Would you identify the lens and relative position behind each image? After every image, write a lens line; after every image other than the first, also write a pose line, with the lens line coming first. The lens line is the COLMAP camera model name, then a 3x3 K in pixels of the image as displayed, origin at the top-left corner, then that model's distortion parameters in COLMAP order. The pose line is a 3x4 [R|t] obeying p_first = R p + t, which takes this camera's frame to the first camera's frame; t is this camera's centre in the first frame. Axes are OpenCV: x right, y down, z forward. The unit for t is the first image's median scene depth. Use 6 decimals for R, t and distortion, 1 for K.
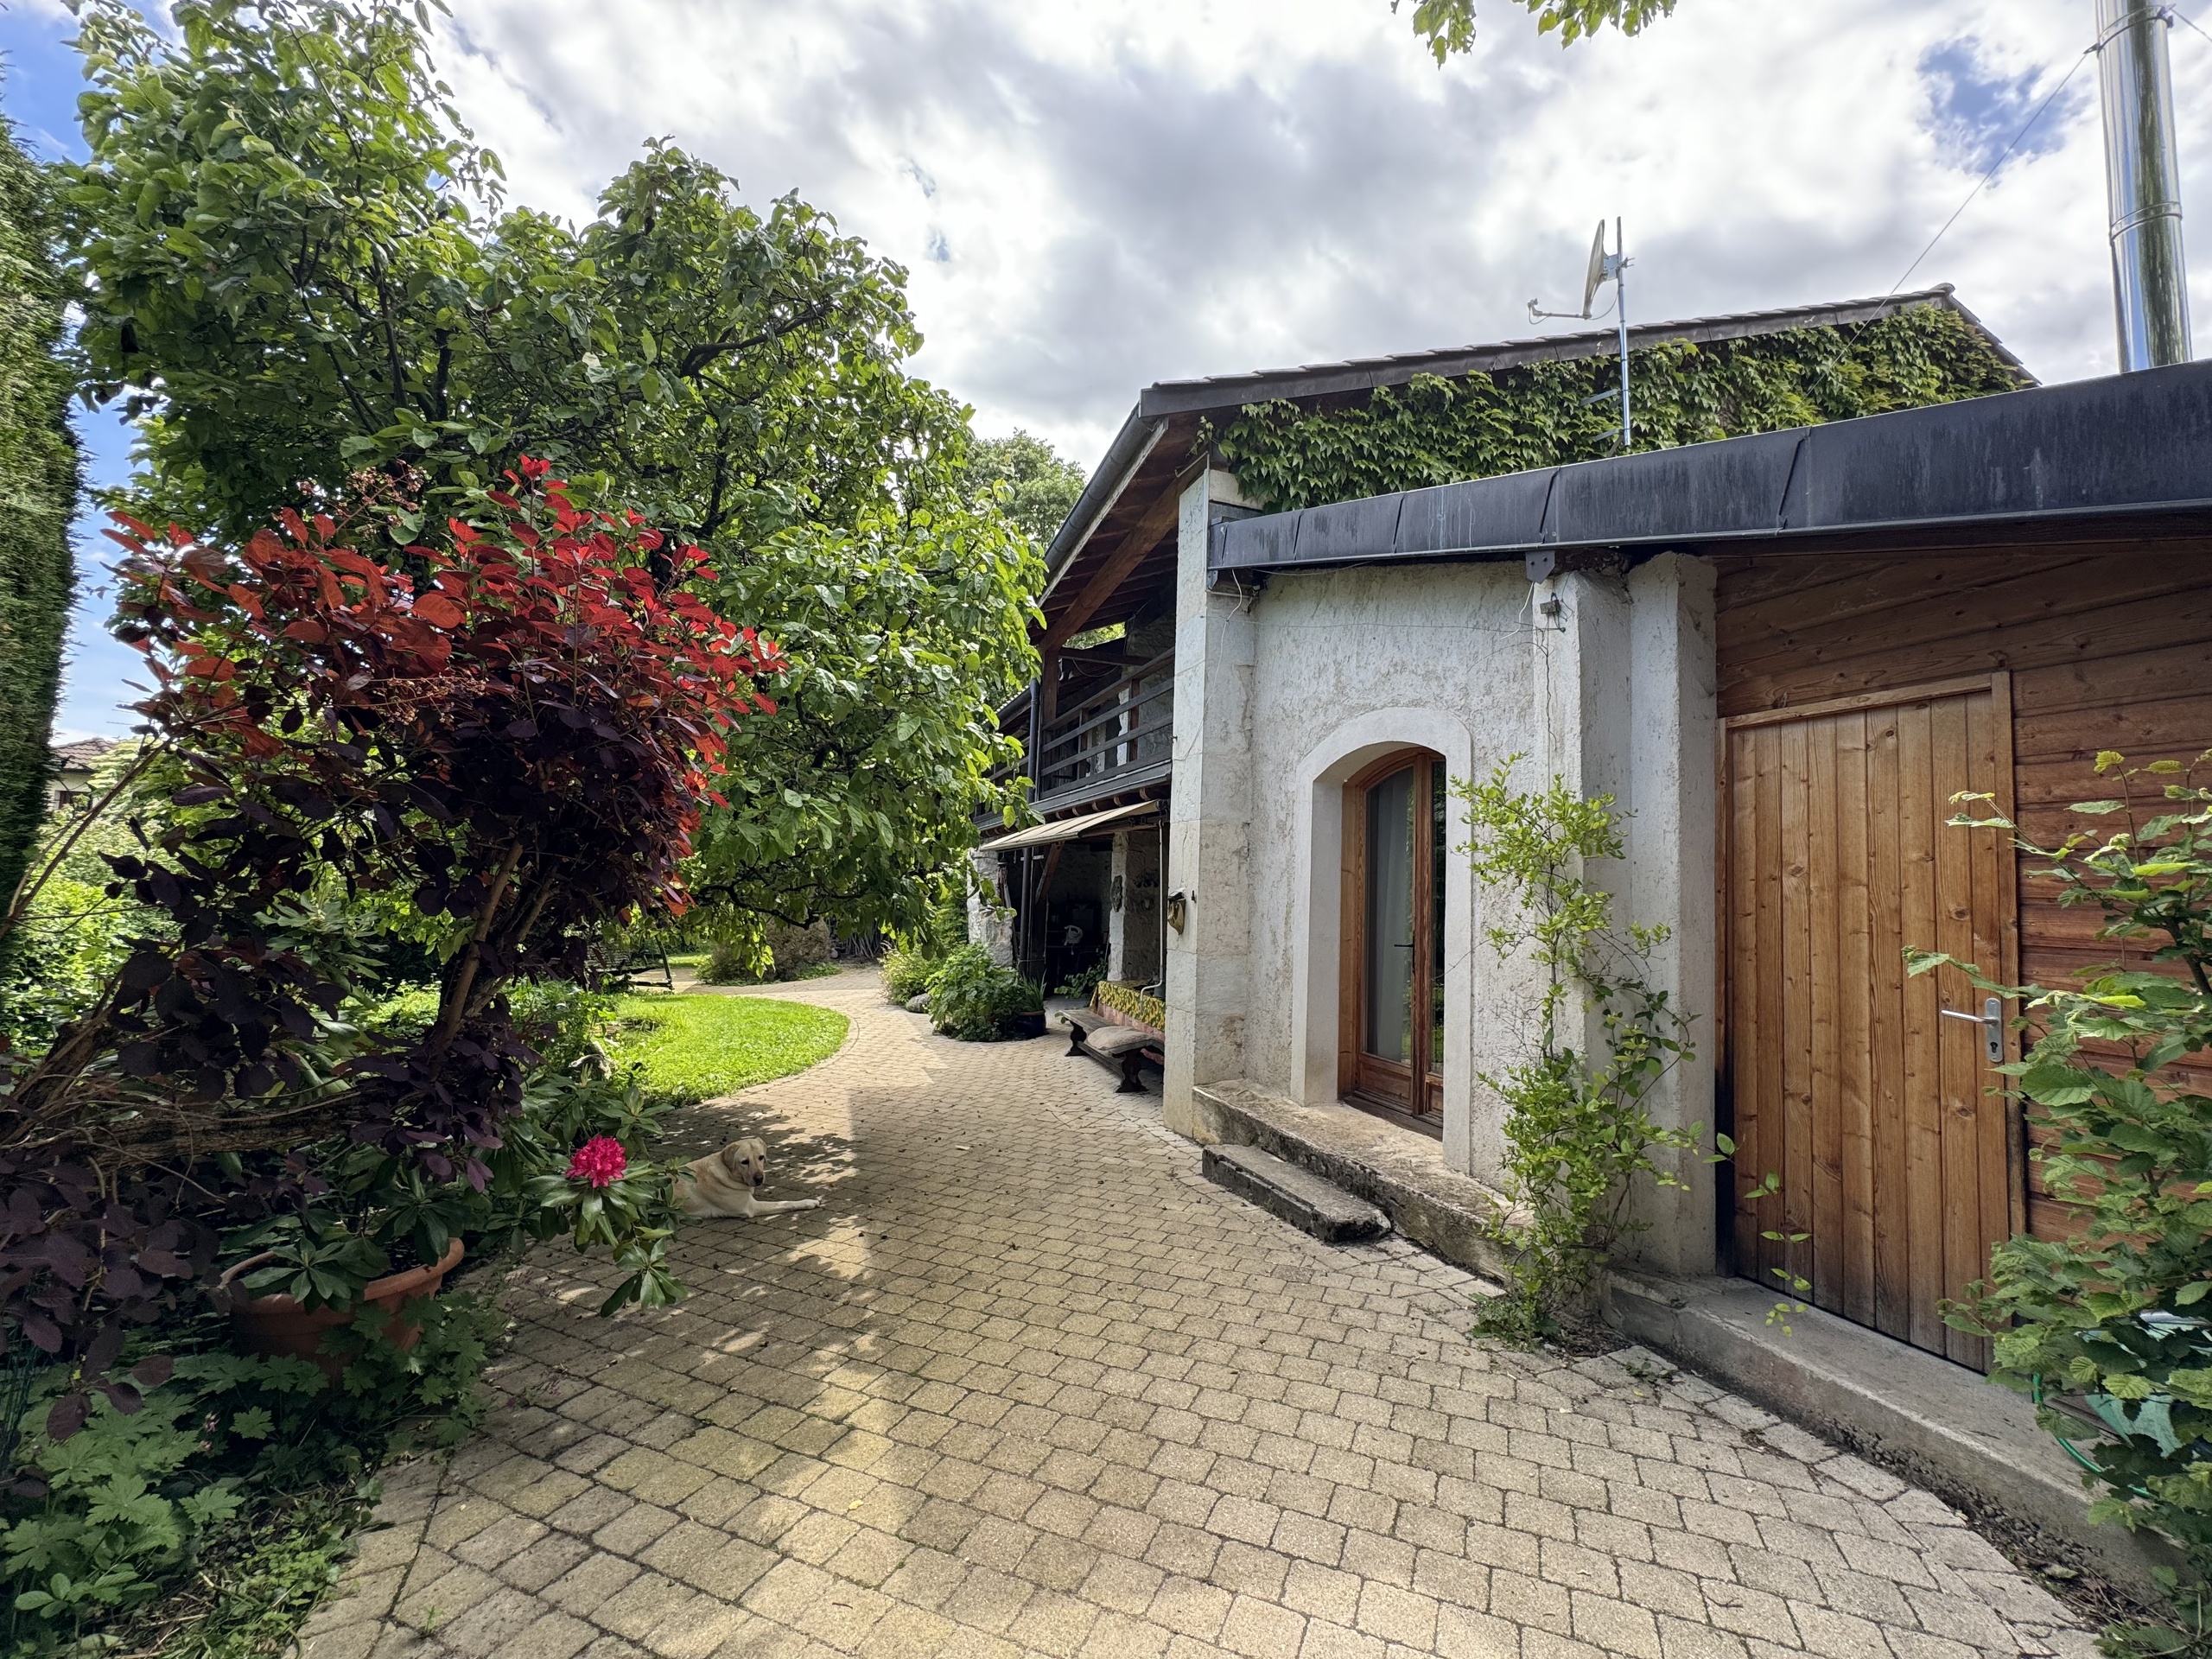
lens RADIAL K [[882.5, 0, 1106.0], [0, 882.5, 829.5], [0, 0, 1]] dist [0.000904, 0.000085]
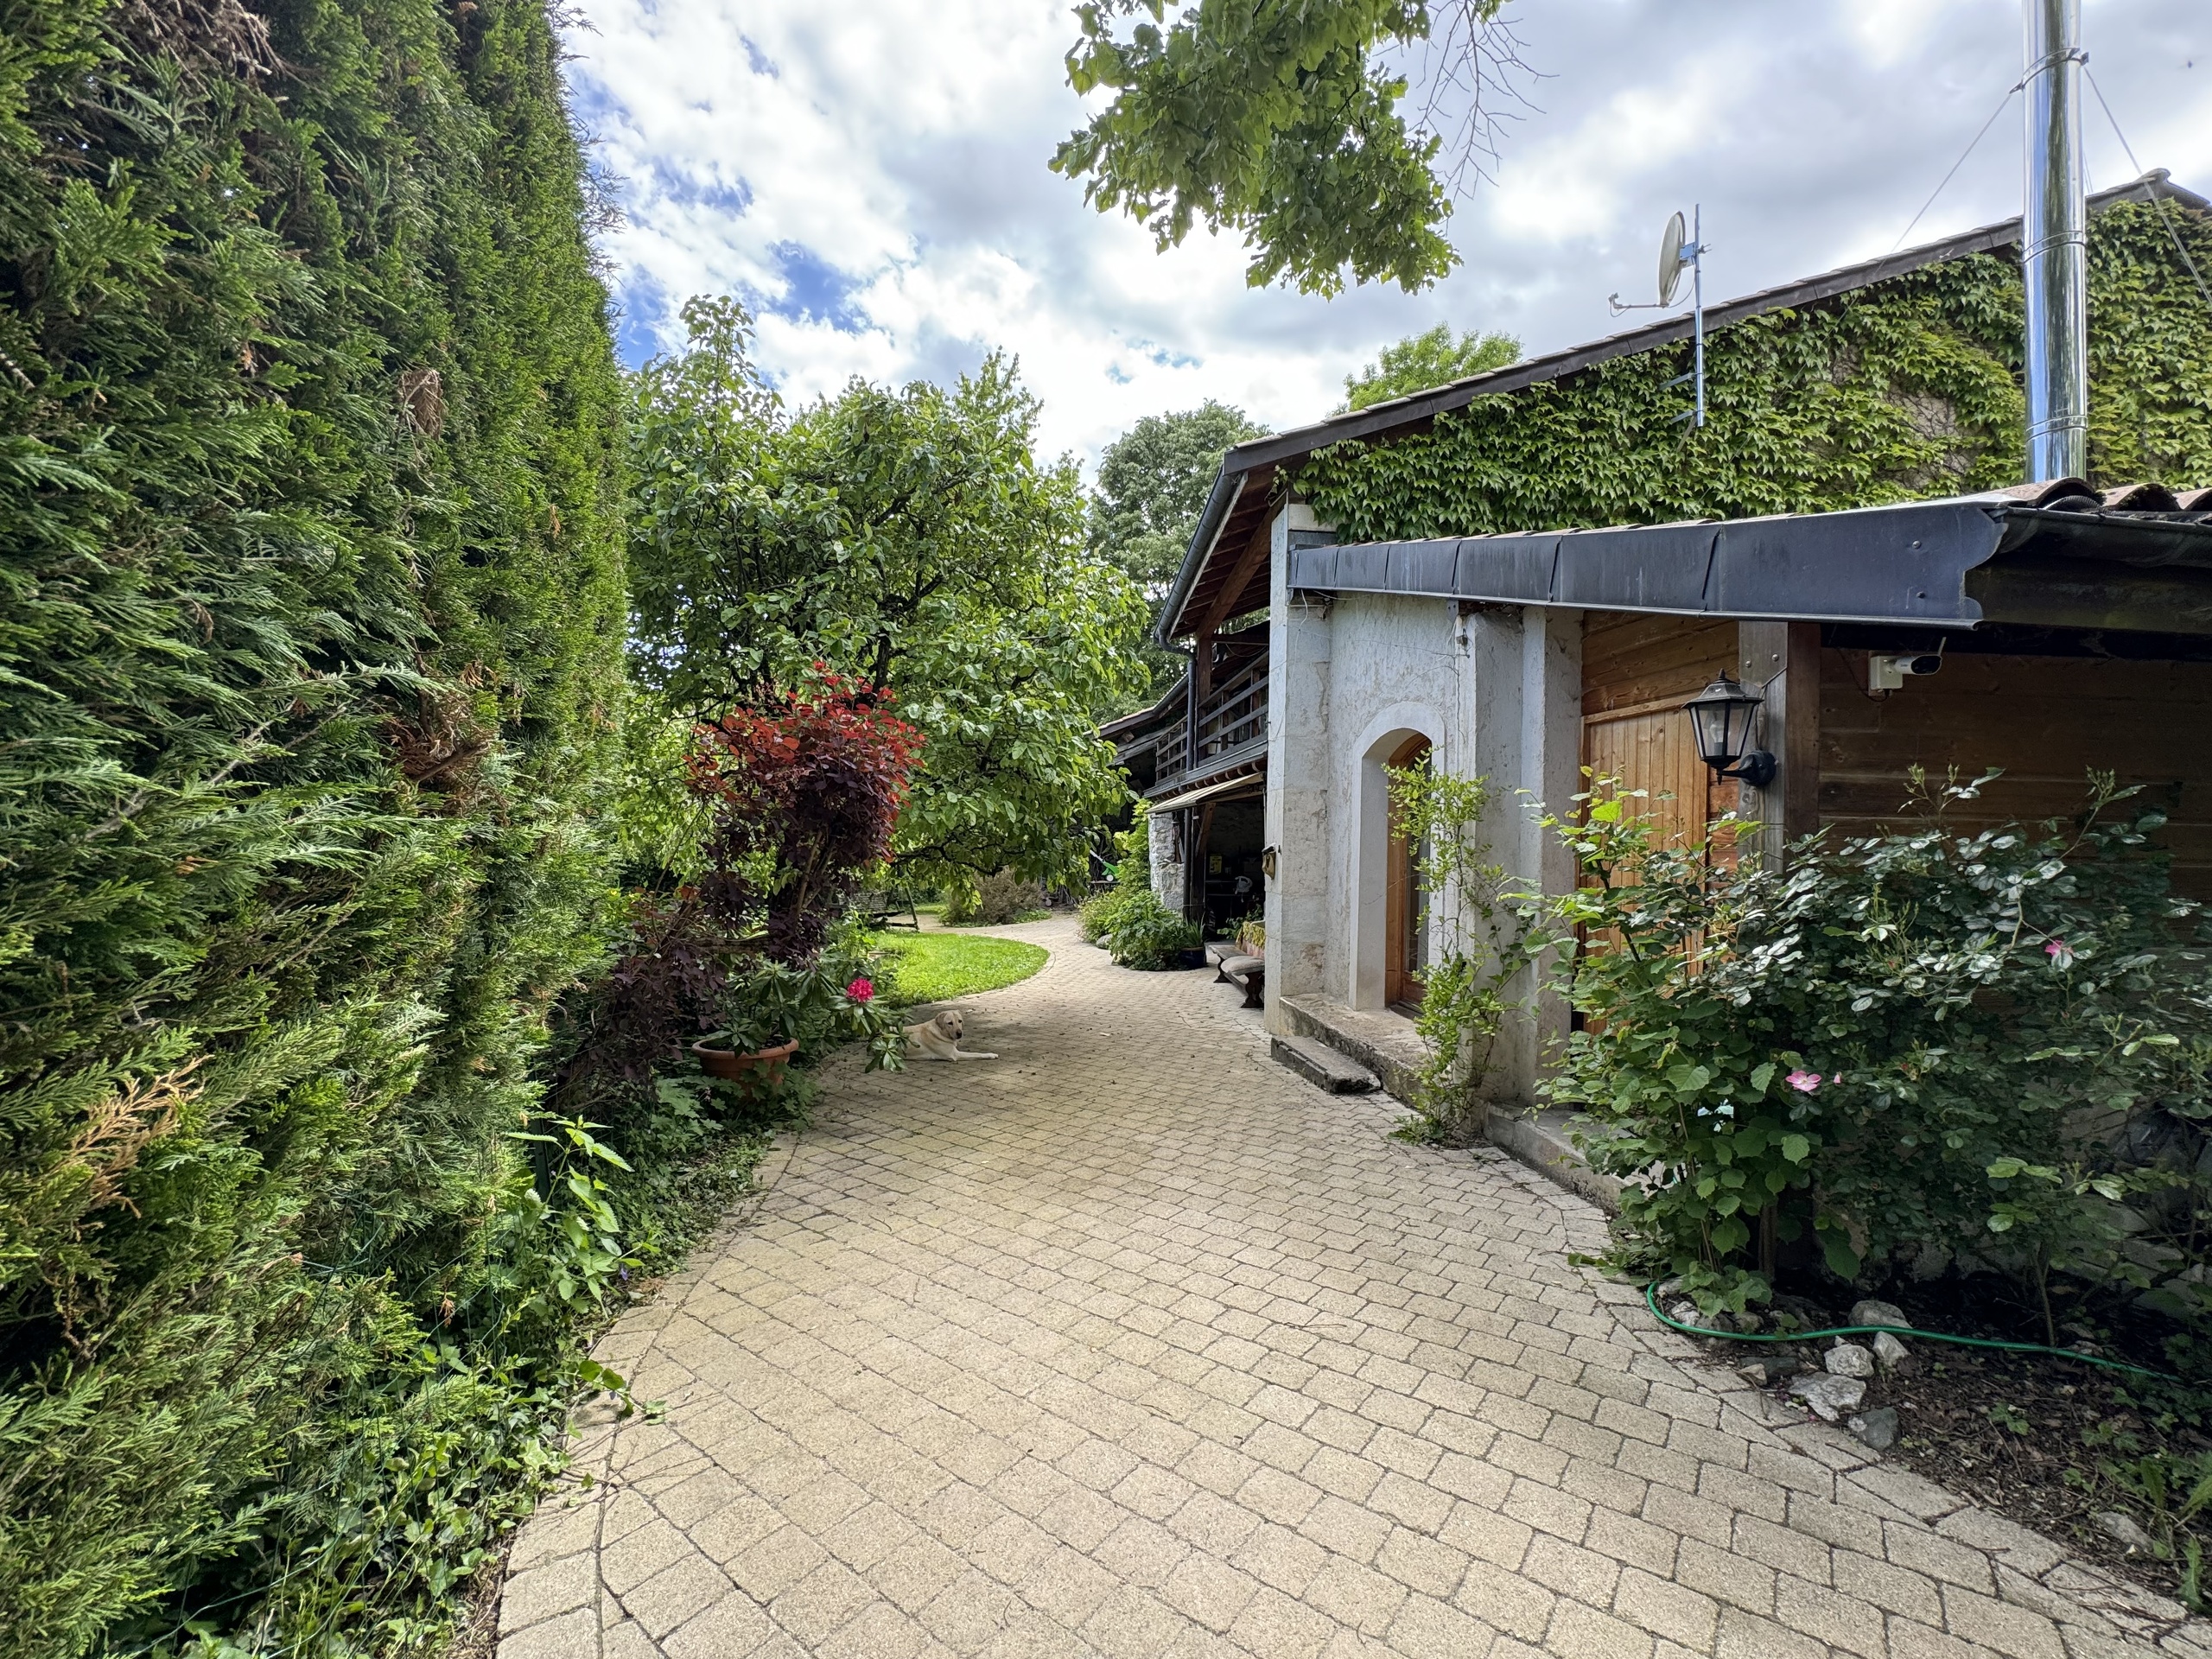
lens RADIAL K [[882.5, 0, 1106.0], [0, 882.5, 829.5], [0, 0, 1]] dist [0.000904, 0.000085]
pose [[0.968006, -0.017872, -0.250290, 0.168580], [0.030687, 0.998405, 0.047390, -0.019960], [0.249044, -0.053555, 0.967010, -0.276730]]
